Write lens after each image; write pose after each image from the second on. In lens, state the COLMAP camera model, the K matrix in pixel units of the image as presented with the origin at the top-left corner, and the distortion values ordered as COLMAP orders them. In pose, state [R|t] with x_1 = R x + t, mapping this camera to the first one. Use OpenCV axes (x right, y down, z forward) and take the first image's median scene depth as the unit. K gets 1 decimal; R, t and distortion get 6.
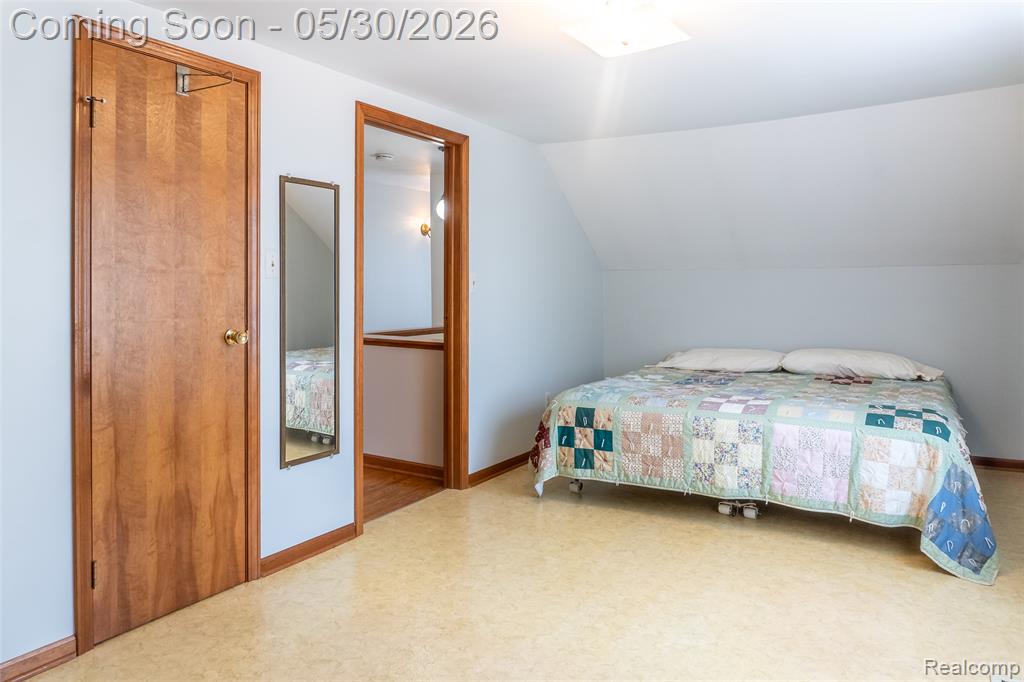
lens RADIAL K [[719.6, 0, 510.9], [0, 719.6, 301.0], [0, 0, 1]] dist [-0.009861, -0.003564]
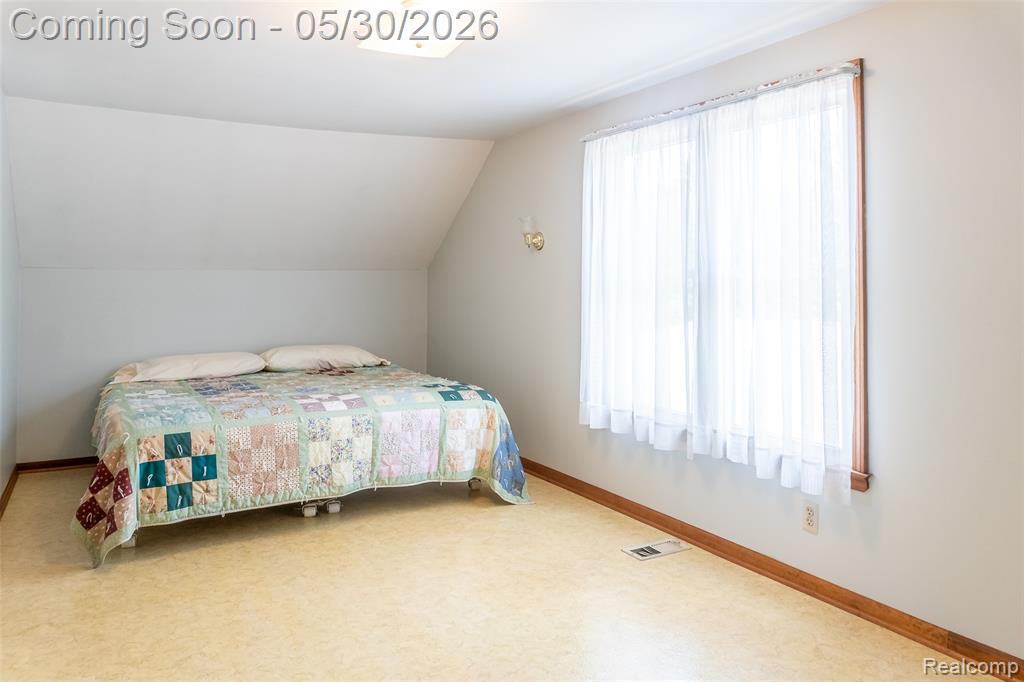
lens RADIAL K [[713.8, 0, 485.1], [0, 713.8, 257.2], [0, 0, 1]] dist [-0.001665, -0.000322]
pose [[0.508276, 0.036251, 0.860431, -0.459311], [0.021918, 0.998246, -0.055005, -0.001038], [-0.860915, 0.046816, 0.506590, 0.290588]]
